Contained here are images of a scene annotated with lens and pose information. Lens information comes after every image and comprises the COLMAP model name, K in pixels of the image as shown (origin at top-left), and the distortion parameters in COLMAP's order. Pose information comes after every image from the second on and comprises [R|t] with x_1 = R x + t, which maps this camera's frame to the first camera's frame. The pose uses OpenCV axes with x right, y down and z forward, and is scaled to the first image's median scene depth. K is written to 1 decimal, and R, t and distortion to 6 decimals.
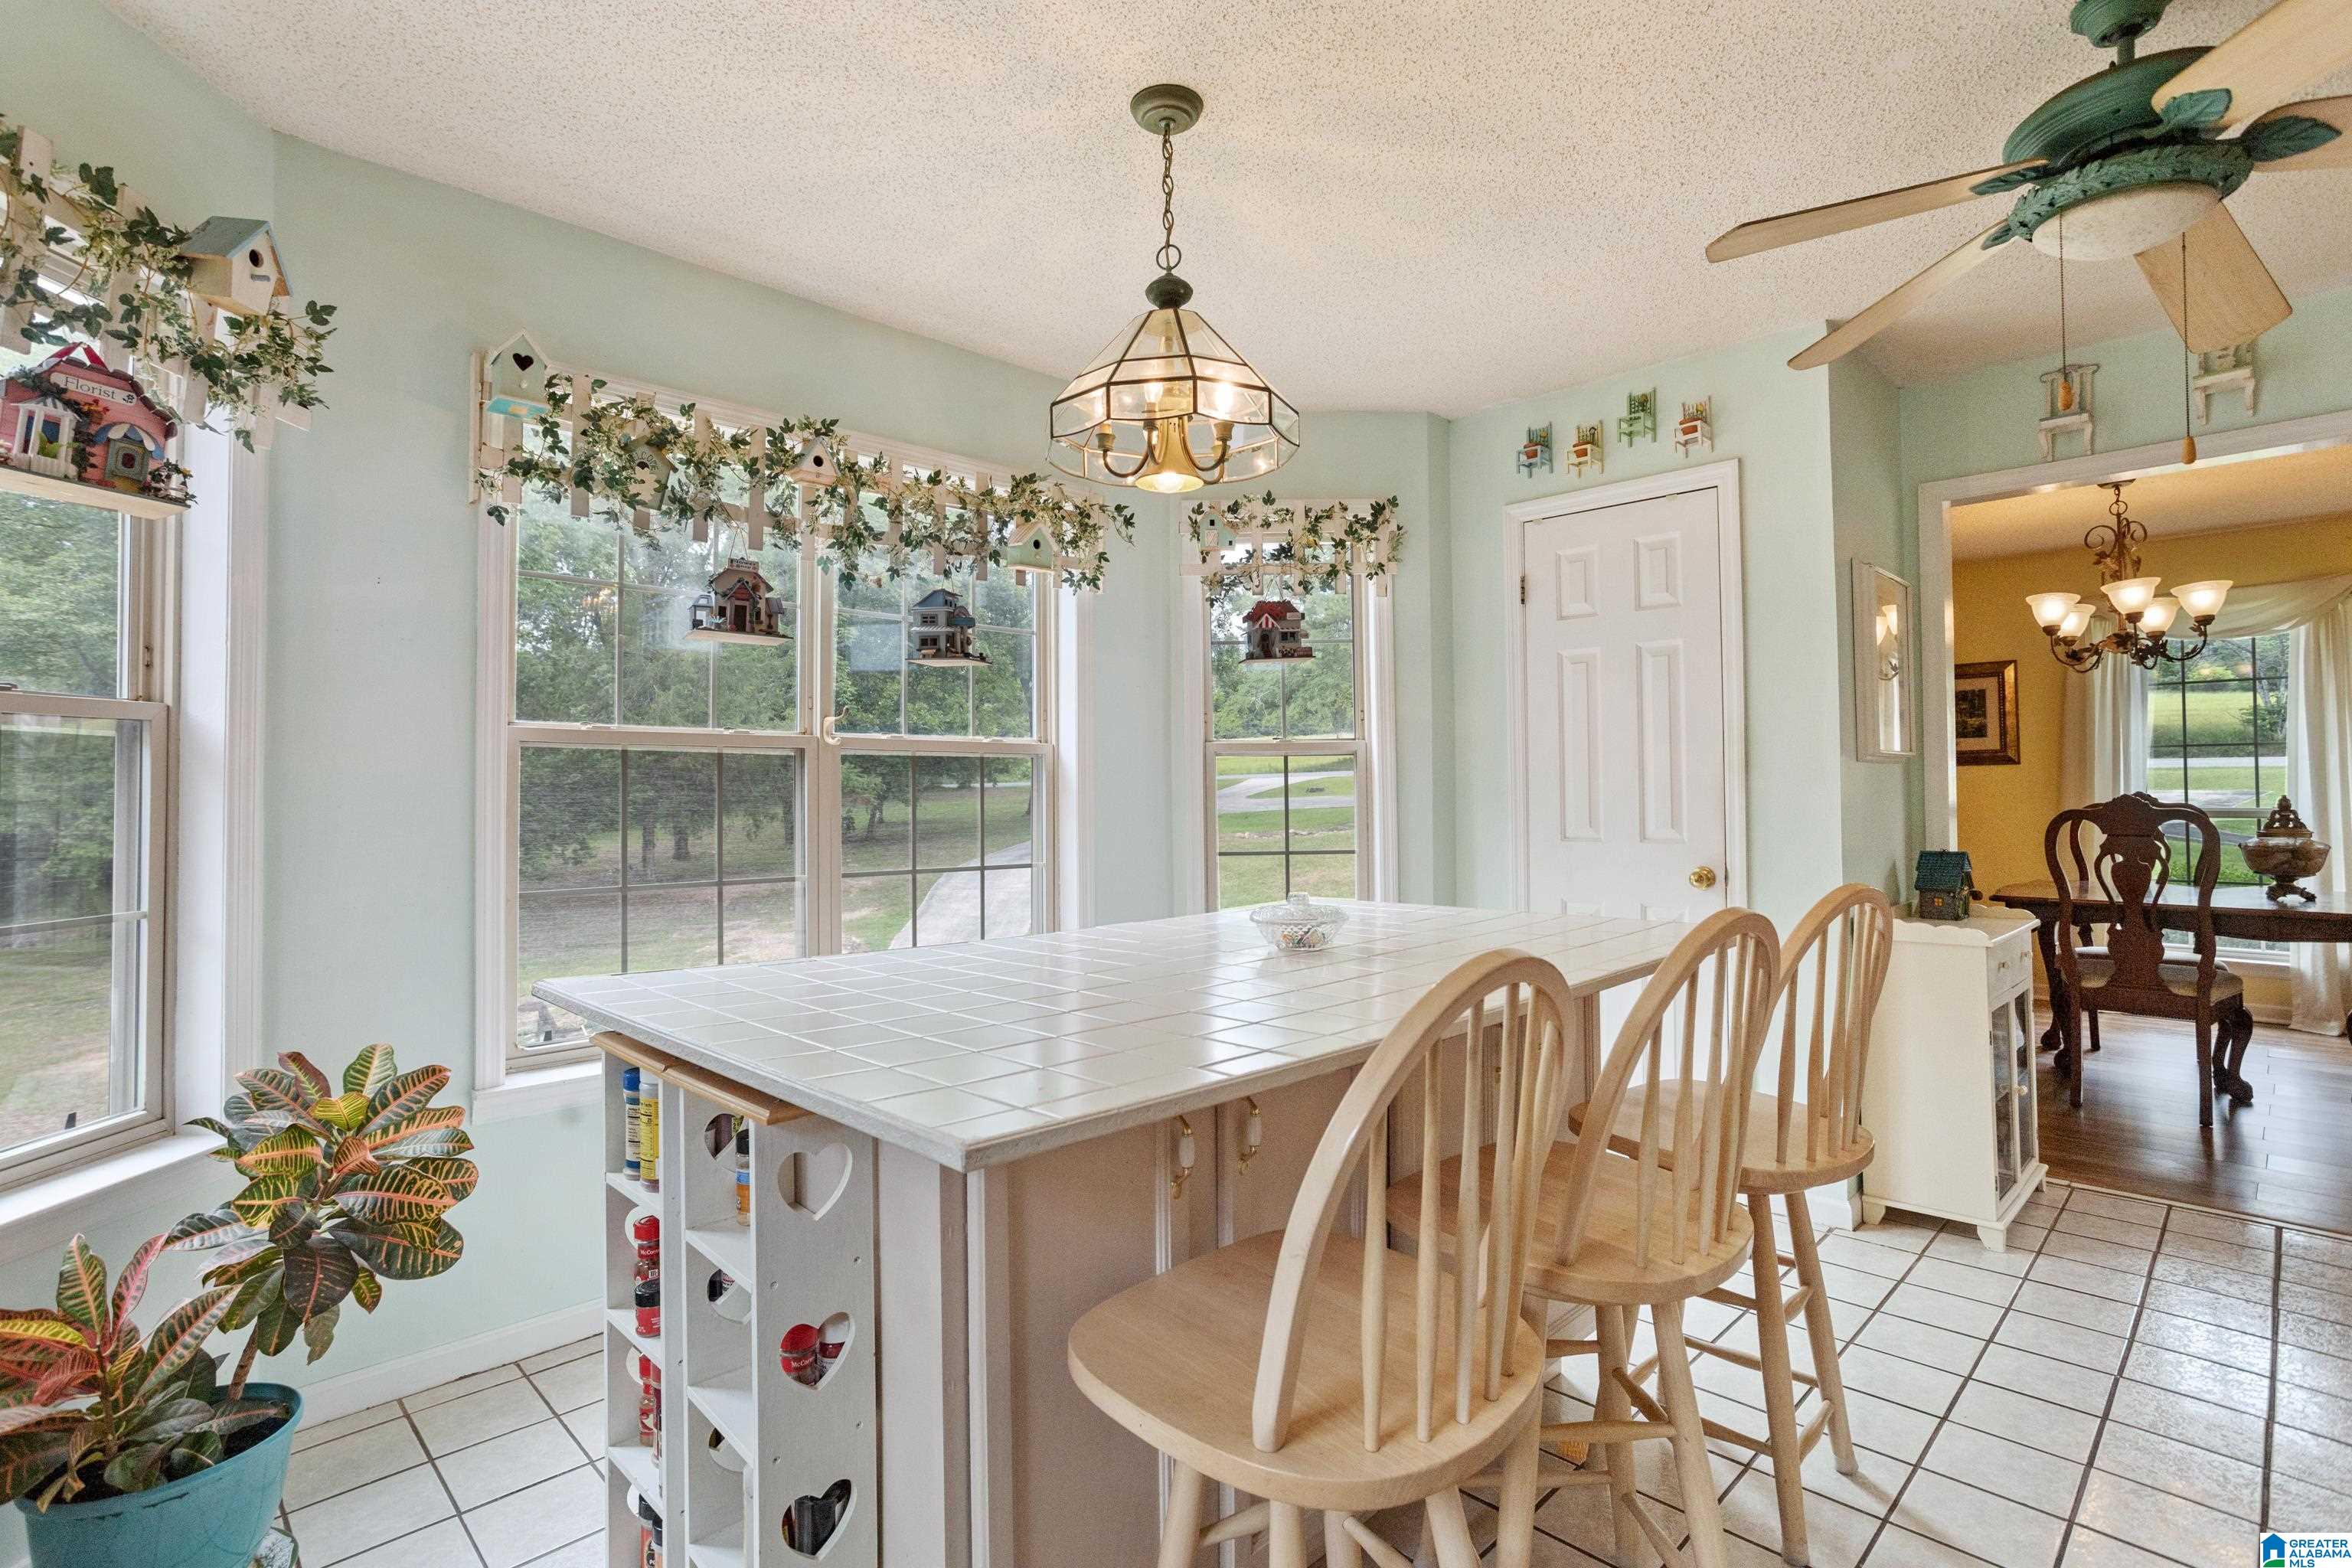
lens RADIAL K [[1143.7, 0, 1162.0], [0, 1143.7, 765.3], [0, 0, 1]] dist [-0.055657, 0.037769]
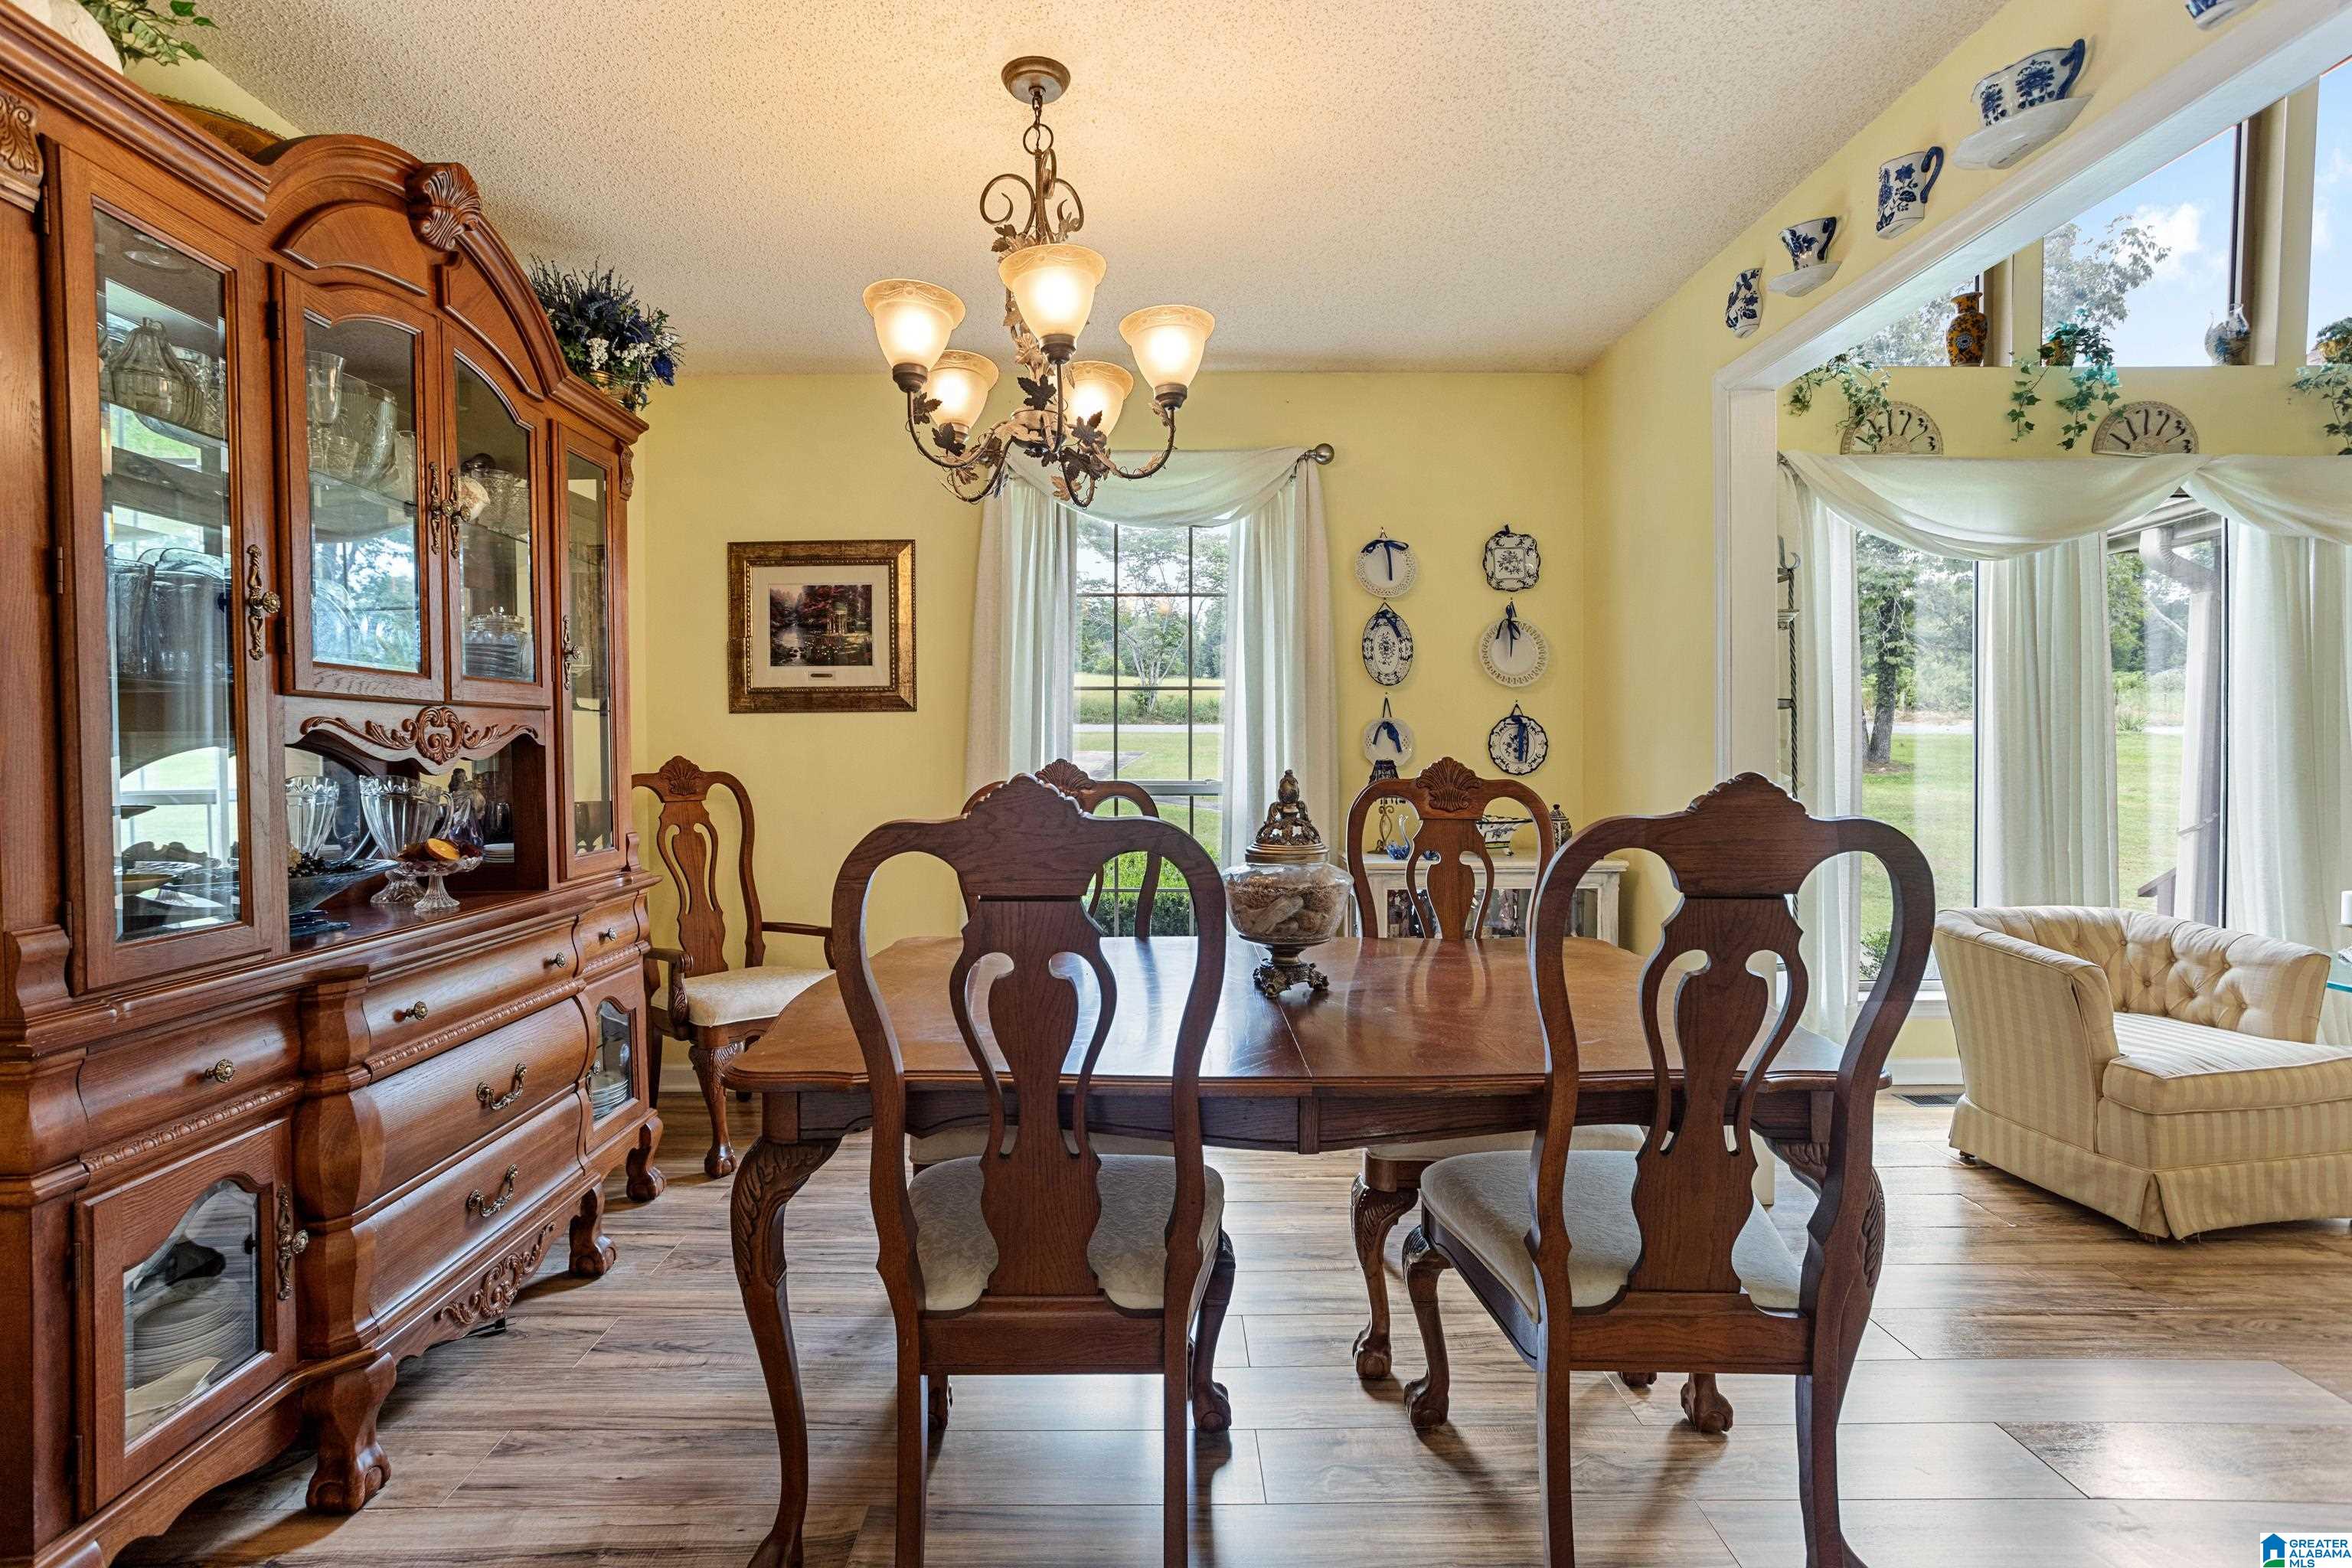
lens RADIAL K [[1143.7, 0, 1162.0], [0, 1143.7, 765.3], [0, 0, 1]] dist [-0.055657, 0.037769]
pose [[0.698424, -0.002673, 0.715680, 0.550213], [-0.023437, 0.999371, 0.026604, 0.011450], [-0.715301, -0.035354, 0.697922, 0.624353]]
